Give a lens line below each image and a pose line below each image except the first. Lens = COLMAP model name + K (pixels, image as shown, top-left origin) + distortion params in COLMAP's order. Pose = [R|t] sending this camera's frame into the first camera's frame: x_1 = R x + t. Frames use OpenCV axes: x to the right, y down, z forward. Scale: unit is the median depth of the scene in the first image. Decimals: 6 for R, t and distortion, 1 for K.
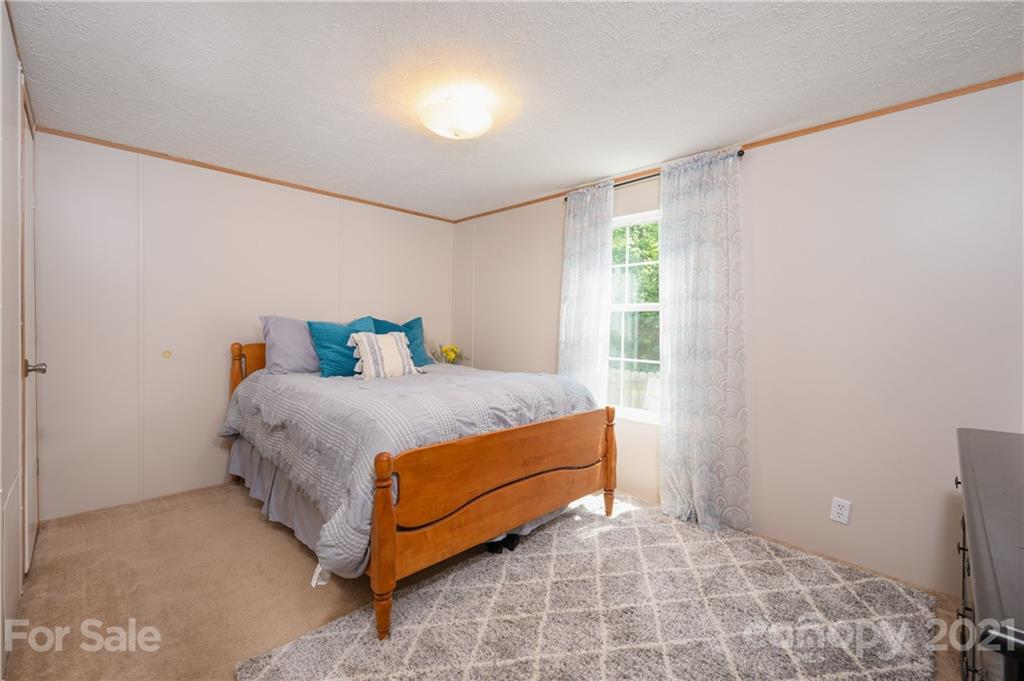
lens RADIAL K [[432.8, 0, 517.4], [0, 432.8, 327.0], [0, 0, 1]] dist [0.002449, 0.000250]
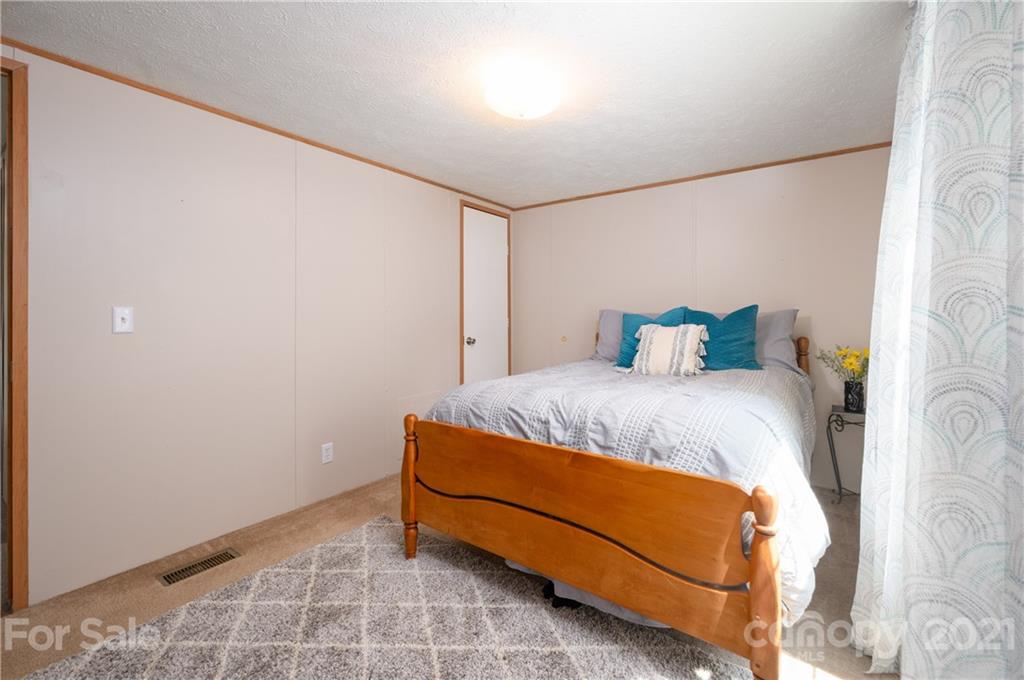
lens RADIAL K [[432.8, 0, 517.4], [0, 432.8, 326.5], [0, 0, 1]] dist [0.002449, 0.000250]
pose [[0.158528, 0.007782, -0.987324, 0.697604], [-0.000117, 0.999969, 0.007862, 0.013377], [0.987354, -0.001131, 0.158524, 0.769092]]
